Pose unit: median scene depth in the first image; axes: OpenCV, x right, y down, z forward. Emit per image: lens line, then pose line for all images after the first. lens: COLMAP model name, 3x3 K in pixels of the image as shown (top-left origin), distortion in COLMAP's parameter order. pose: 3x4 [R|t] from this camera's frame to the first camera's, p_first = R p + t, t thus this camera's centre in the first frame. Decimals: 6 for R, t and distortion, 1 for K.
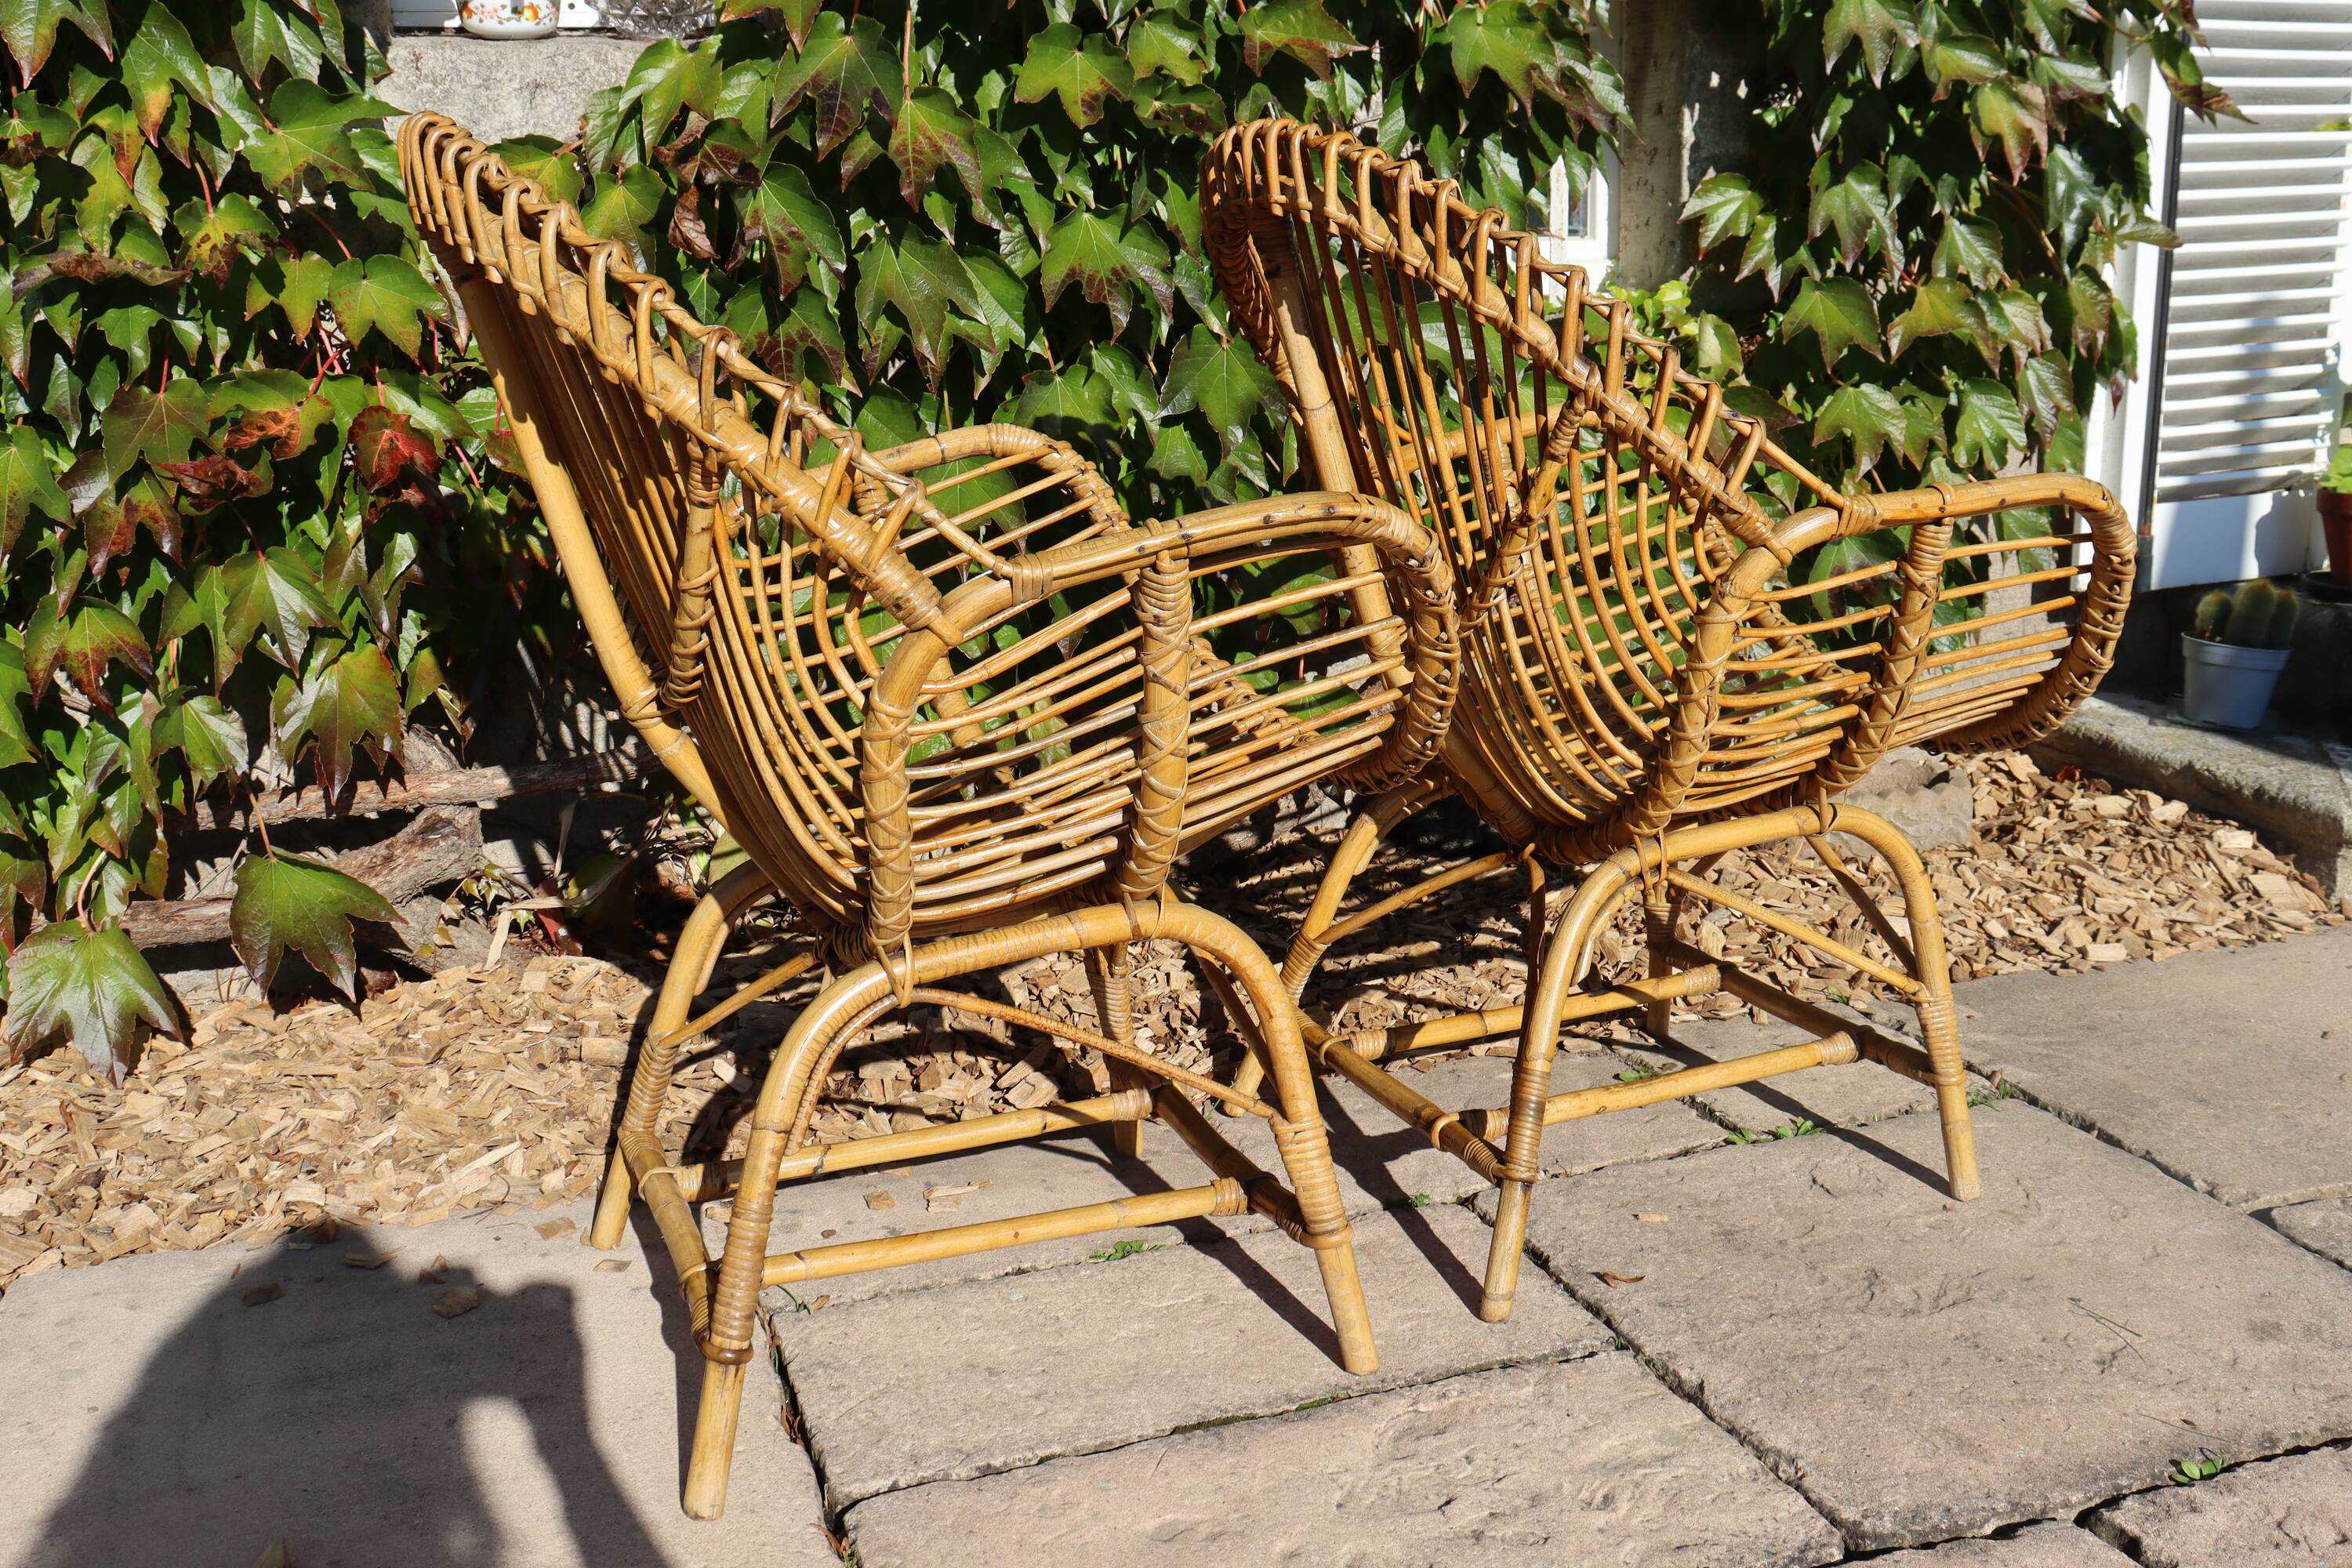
lens RADIAL K [[2237.9, 0, 1229.8], [0, 2237.9, 792.2], [0, 0, 1]] dist [-0.038663, 0.000000]
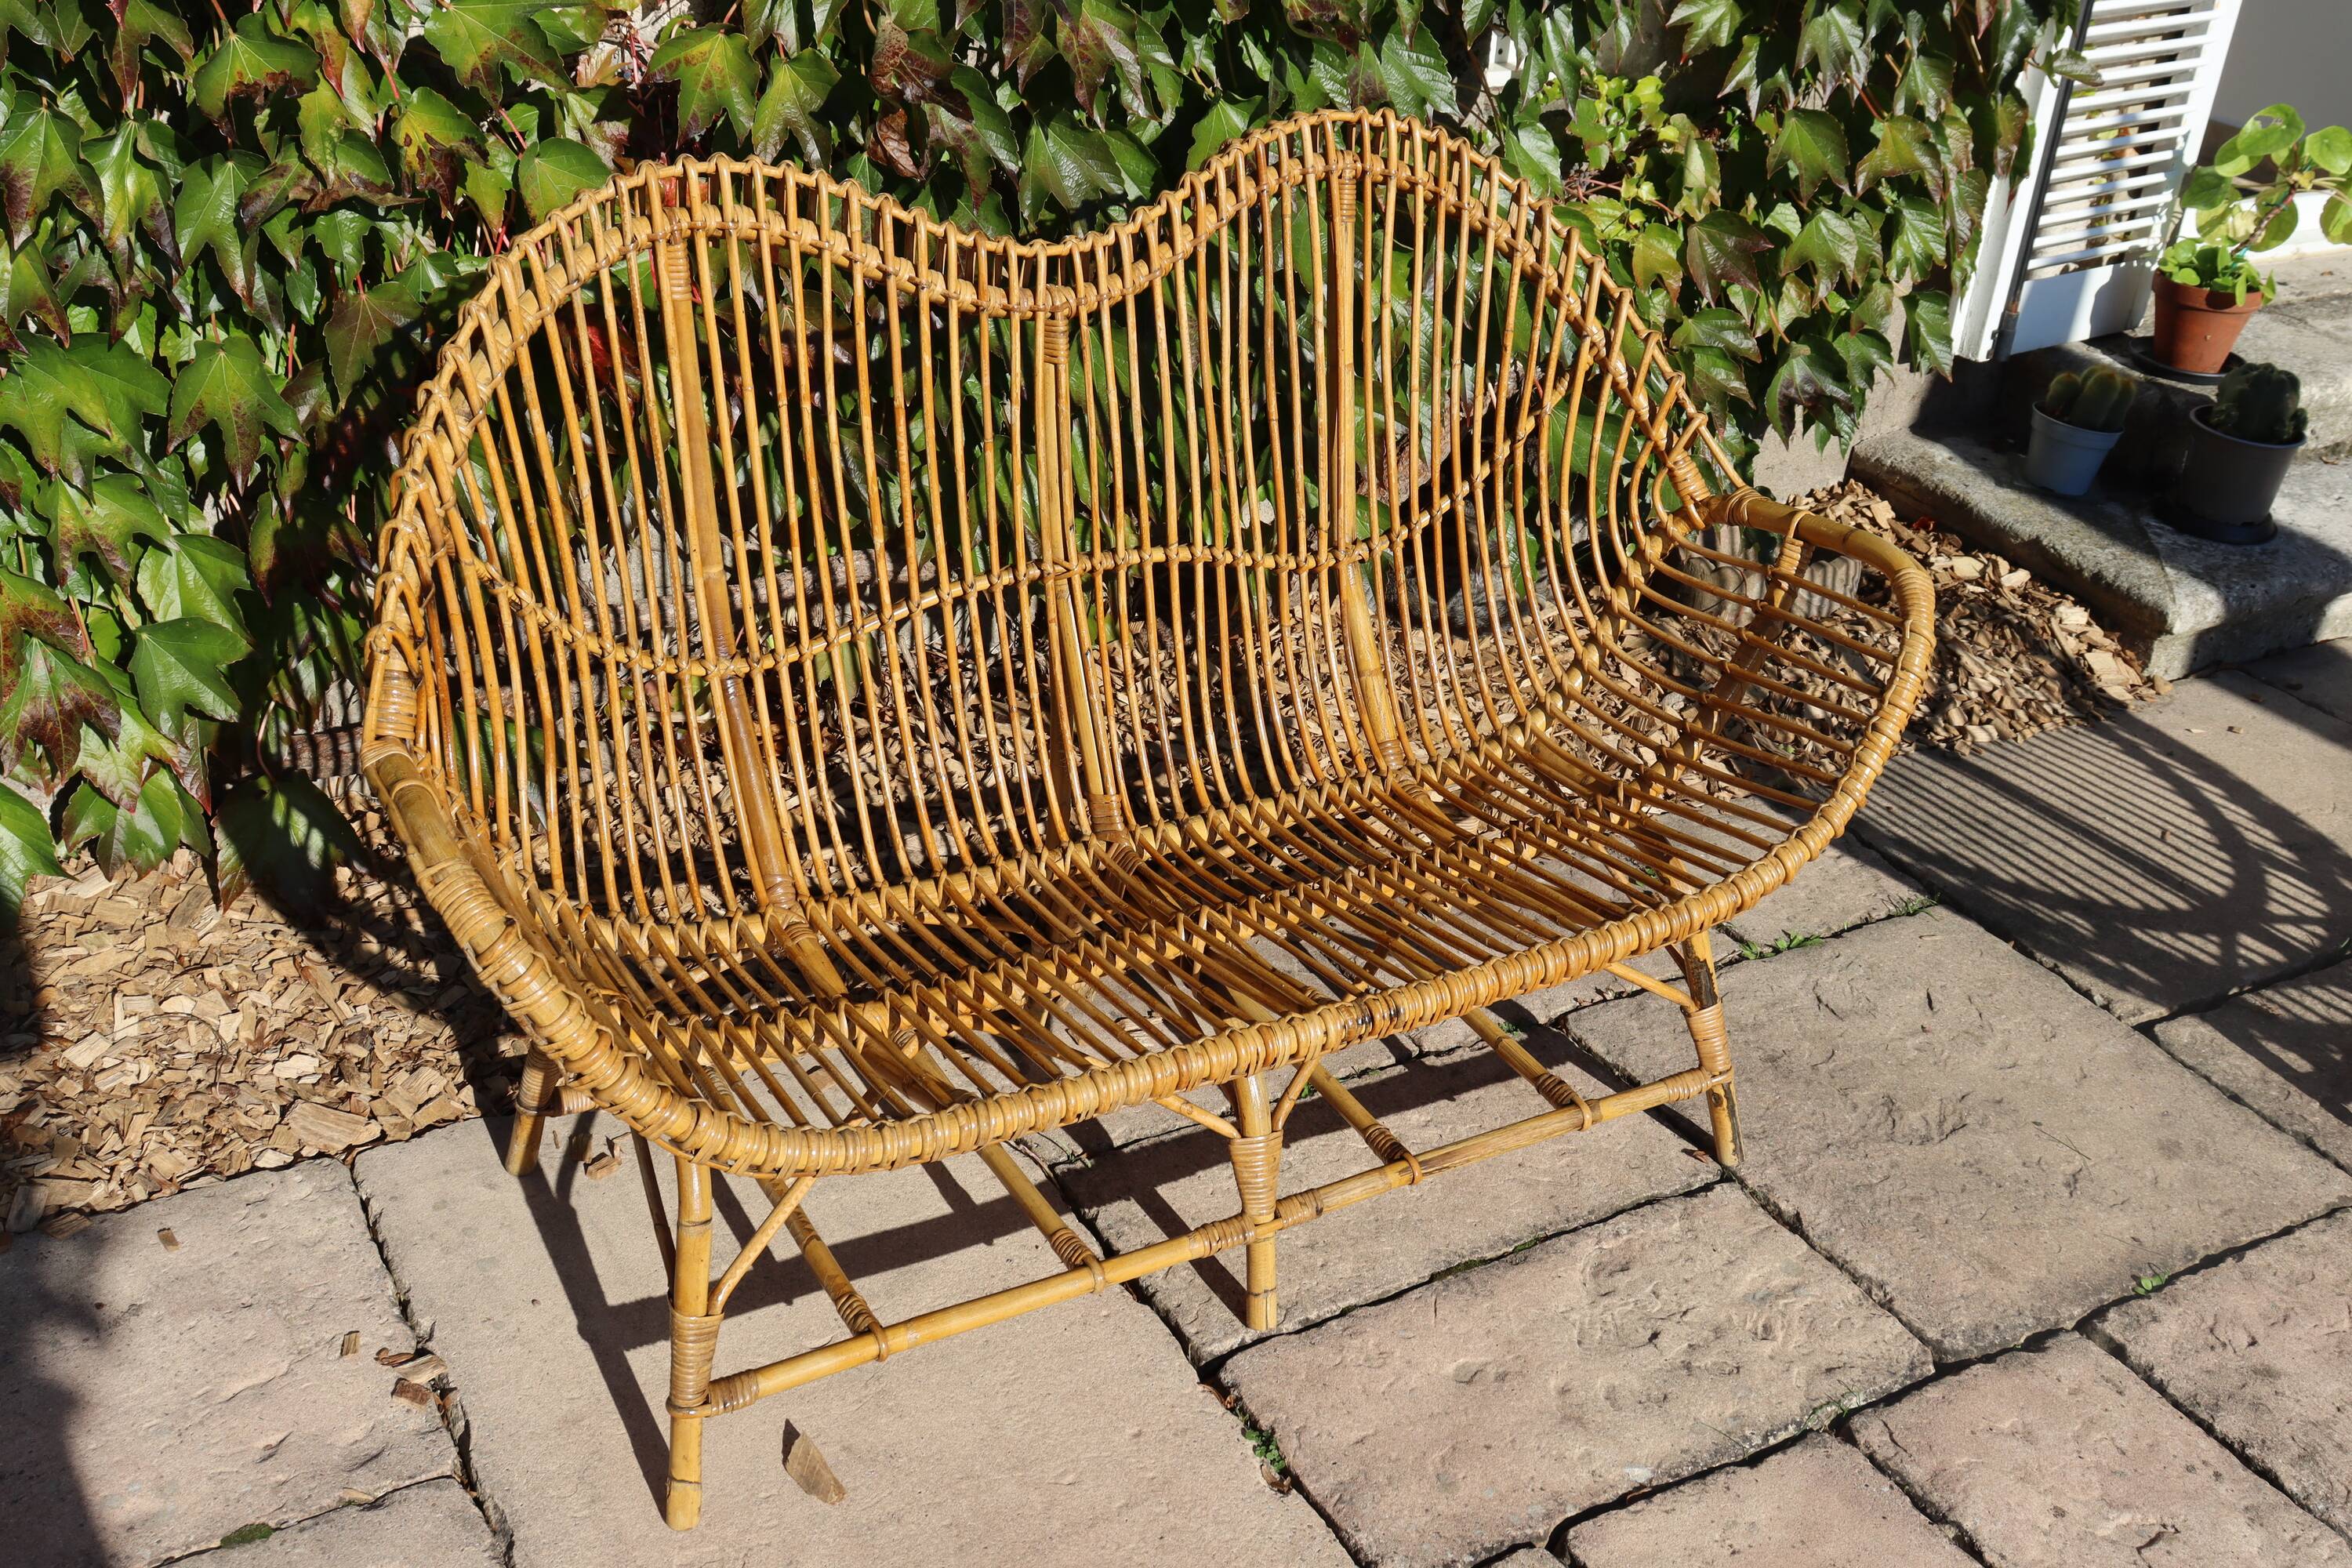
lens RADIAL K [[2345.6, 0, 1254.9], [0, 2345.6, 792.2], [0, 0, 1]] dist [-0.012373, 0.000000]
pose [[0.978059, -0.010457, 0.208063, -0.289361], [-0.046255, 0.962910, 0.265829, -0.246265], [-0.203126, -0.269621, 0.941299, -0.138214]]
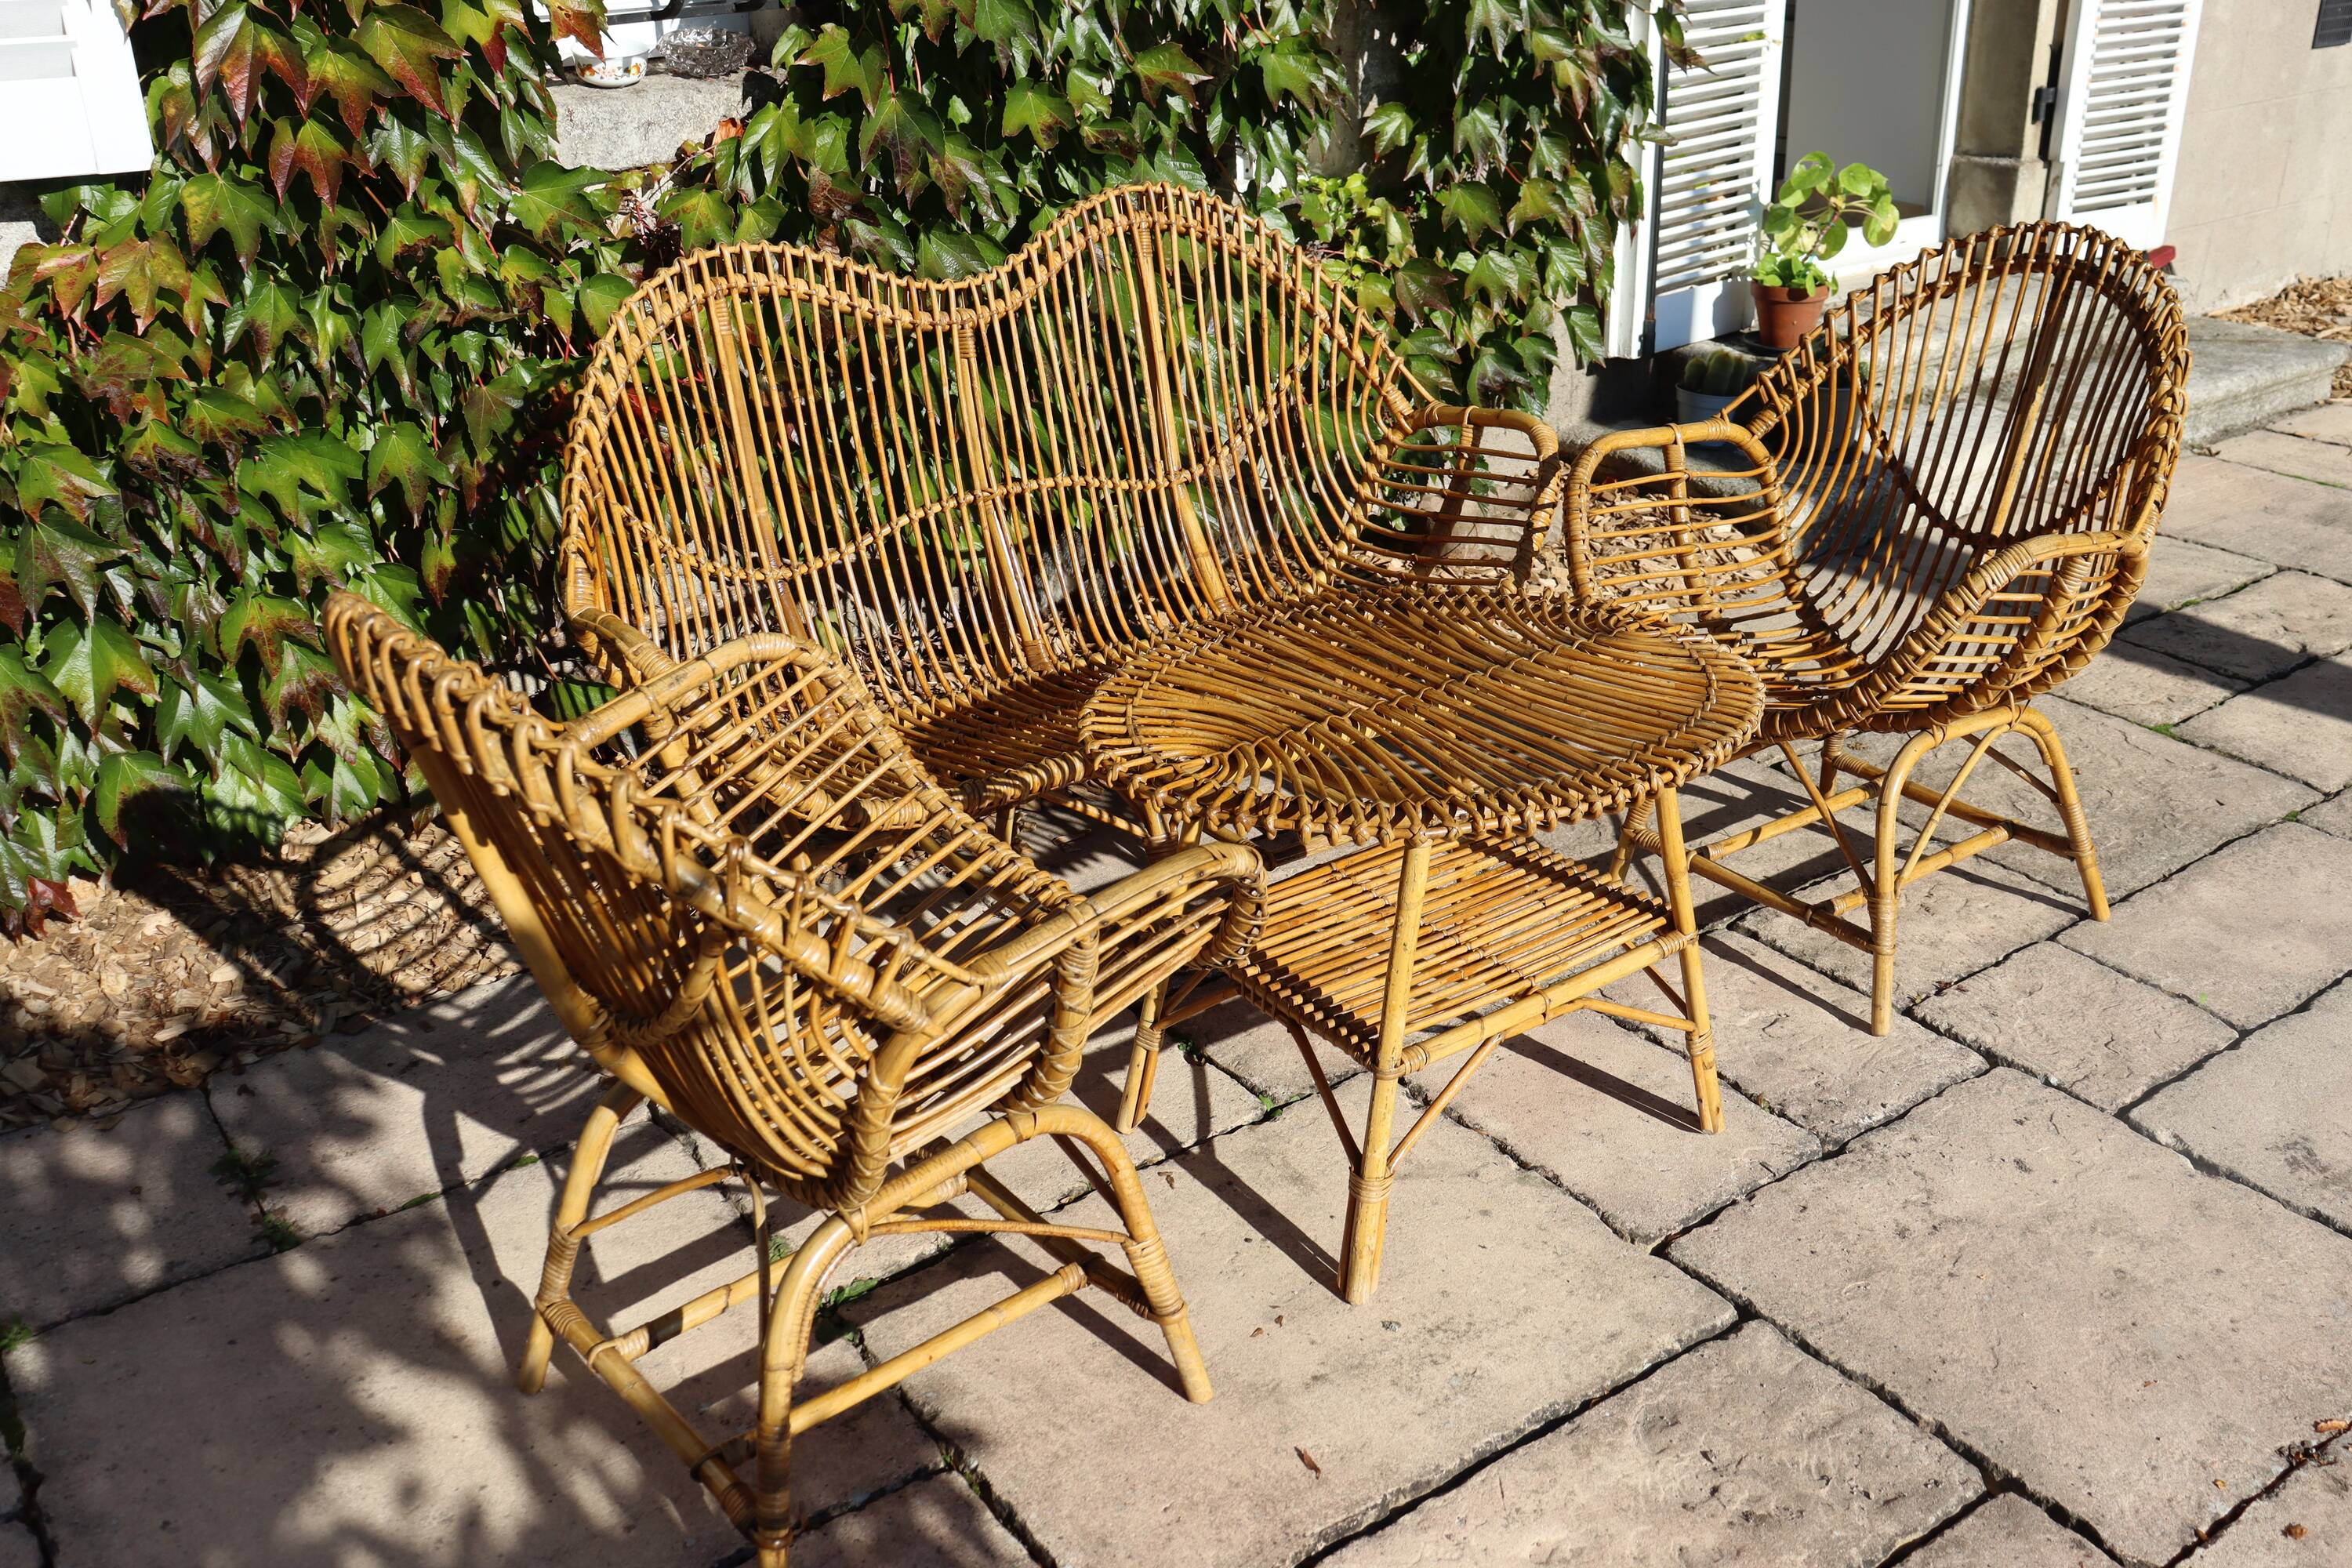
lens RADIAL K [[2237.9, 0, 1303.2], [0, 2237.9, 785.9], [0, 0, 1]] dist [-0.038663, 0.000000]
pose [[0.950484, -0.122853, 0.285459, -0.392636], [0.069411, 0.979263, 0.190331, -0.152797], [-0.302922, -0.161093, 0.939301, -0.561019]]
